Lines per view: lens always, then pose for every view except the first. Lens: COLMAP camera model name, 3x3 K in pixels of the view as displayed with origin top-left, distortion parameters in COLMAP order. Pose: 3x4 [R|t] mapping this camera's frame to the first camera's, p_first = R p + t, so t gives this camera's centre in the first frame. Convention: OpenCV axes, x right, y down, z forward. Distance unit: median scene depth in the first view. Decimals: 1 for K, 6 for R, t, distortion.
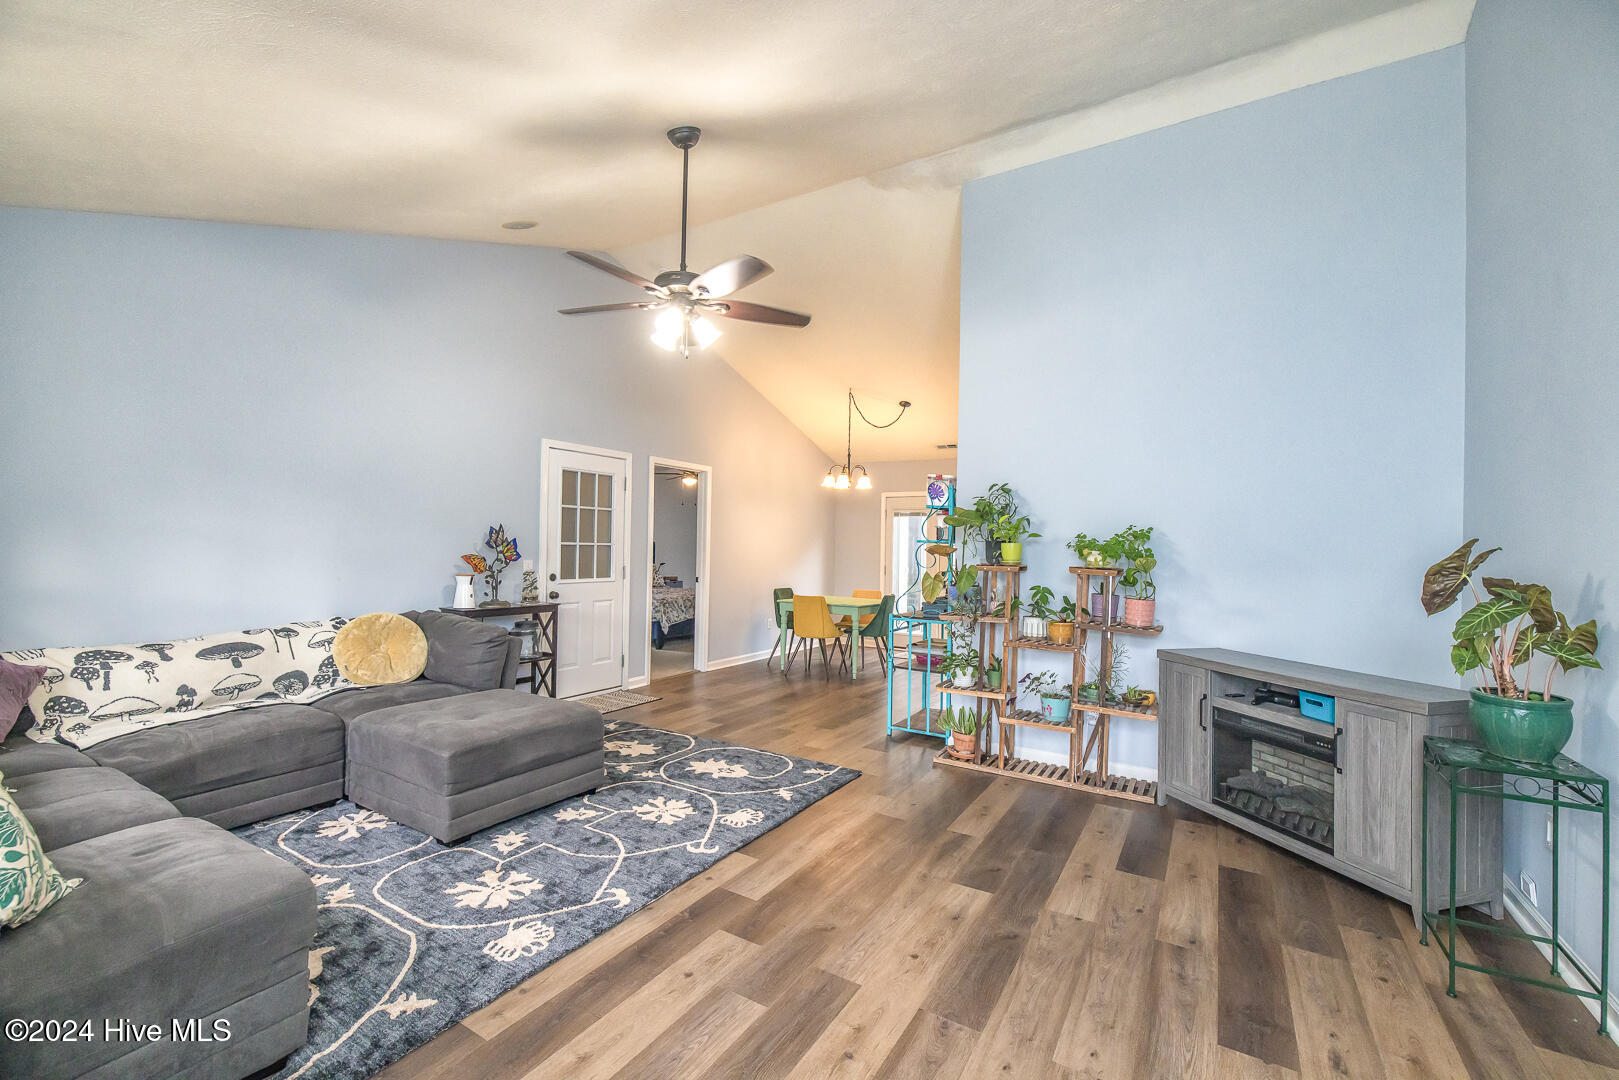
lens RADIAL K [[677.7, 0, 803.8], [0, 677.7, 540.0], [0, 0, 1]] dist [-0.000887, 0.000147]
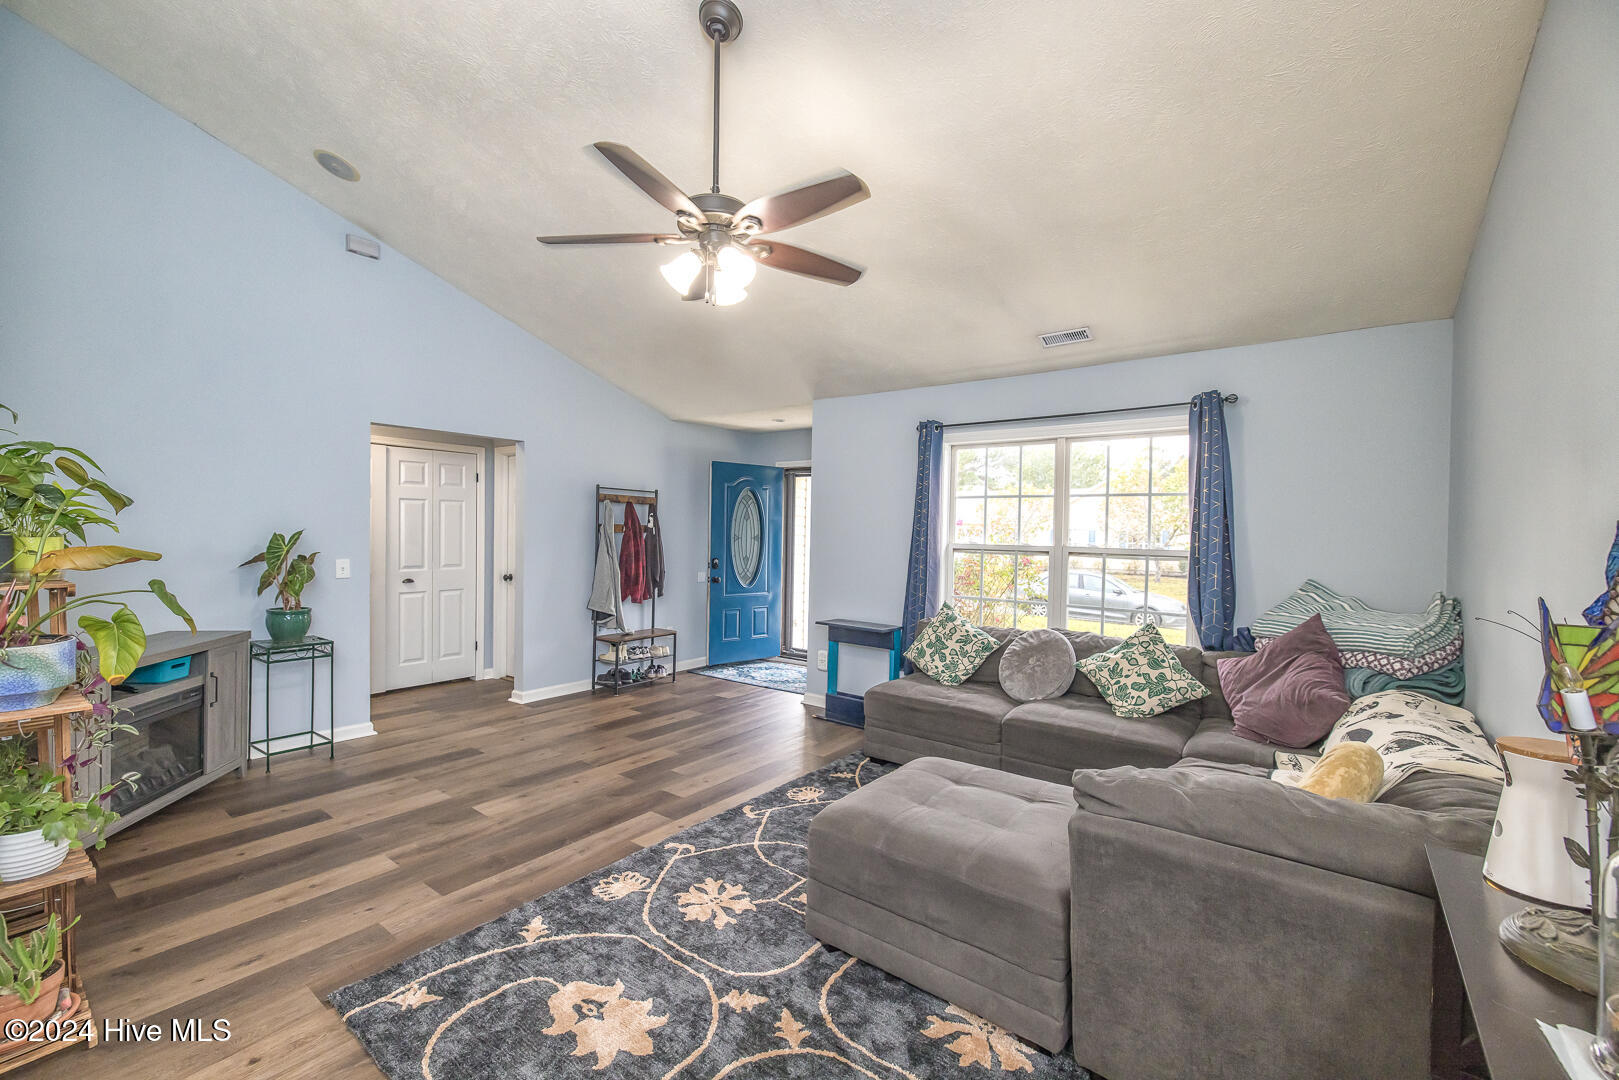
lens RADIAL K [[677.7, 0, 803.8], [0, 677.7, 540.0], [0, 0, 1]] dist [-0.000887, 0.000147]
pose [[-0.995001, -0.036699, 0.092878, -0.420994], [-0.036343, 0.999324, 0.005522, -0.022241], [-0.093018, 0.002119, -0.995662, 2.037261]]
